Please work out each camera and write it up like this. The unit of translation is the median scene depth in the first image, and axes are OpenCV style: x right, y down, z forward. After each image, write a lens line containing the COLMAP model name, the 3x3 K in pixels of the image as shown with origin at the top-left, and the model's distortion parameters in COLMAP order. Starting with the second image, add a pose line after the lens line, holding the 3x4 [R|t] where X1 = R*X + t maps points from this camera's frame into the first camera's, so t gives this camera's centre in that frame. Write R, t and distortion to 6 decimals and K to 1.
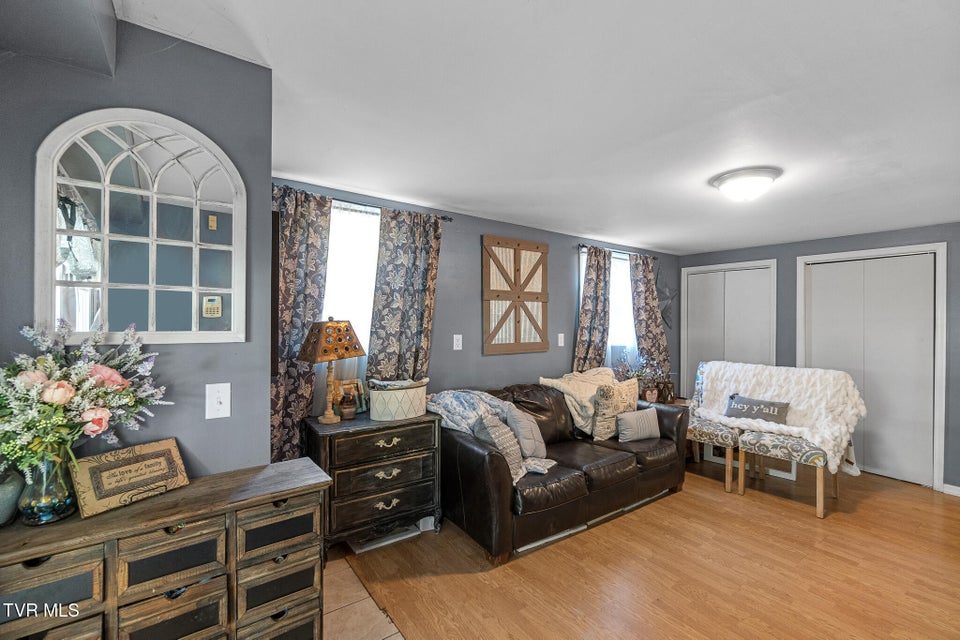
lens RADIAL K [[424.4, 0, 480.0], [0, 424.4, 320.0], [0, 0, 1]] dist [-0.000071, 0.000121]
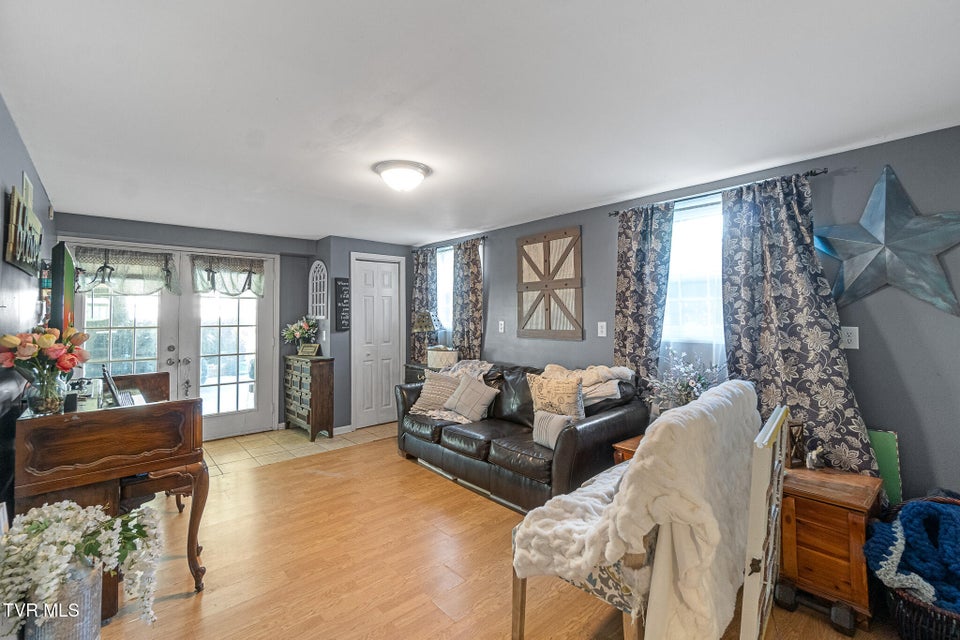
lens RADIAL K [[417.5, 0, 479.8], [0, 417.5, 315.2], [0, 0, 1]] dist [0.000354, 0.000292]
pose [[0.096106, -0.027149, -0.995001, 1.093326], [-0.007611, 0.999579, -0.028009, 0.047254], [0.995342, 0.010265, 0.095858, 0.731645]]
